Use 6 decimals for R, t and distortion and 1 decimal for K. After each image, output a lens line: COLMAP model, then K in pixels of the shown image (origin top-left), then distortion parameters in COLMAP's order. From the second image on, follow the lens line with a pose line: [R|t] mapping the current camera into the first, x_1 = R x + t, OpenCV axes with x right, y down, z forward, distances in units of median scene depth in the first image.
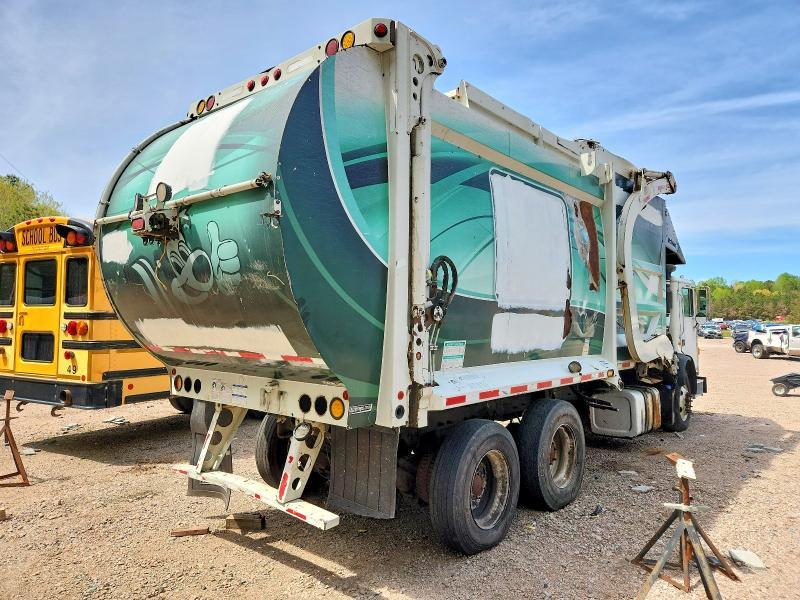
lens RADIAL K [[546.3, 0, 396.7], [0, 546.3, 298.0], [0, 0, 1]] dist [0.030618, -0.008521]
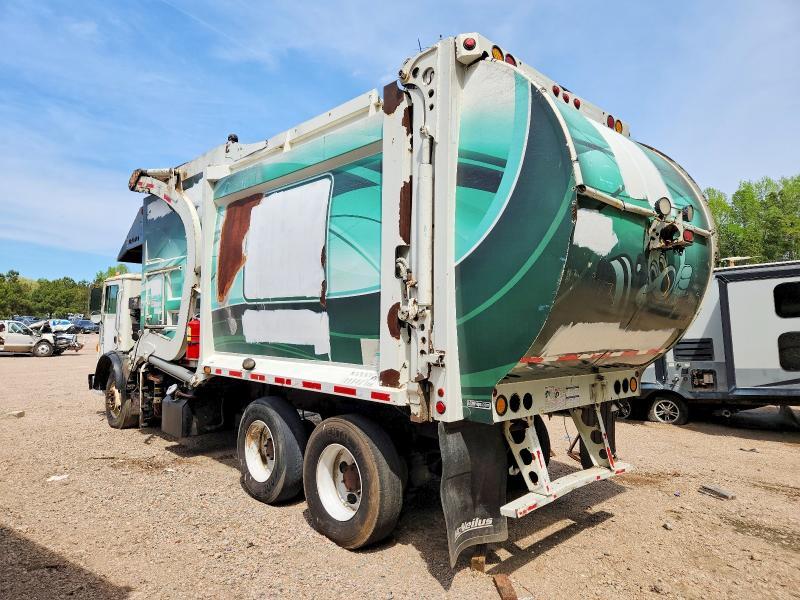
lens RADIAL K [[546.3, 0, 396.9], [0, 546.3, 301.2], [0, 0, 1]] dist [0.030618, -0.008521]
pose [[0.102279, 0.033127, 0.994204, -1.354693], [-0.047769, 0.998456, -0.028354, 0.043790], [-0.993608, -0.044592, 0.103704, 1.232031]]
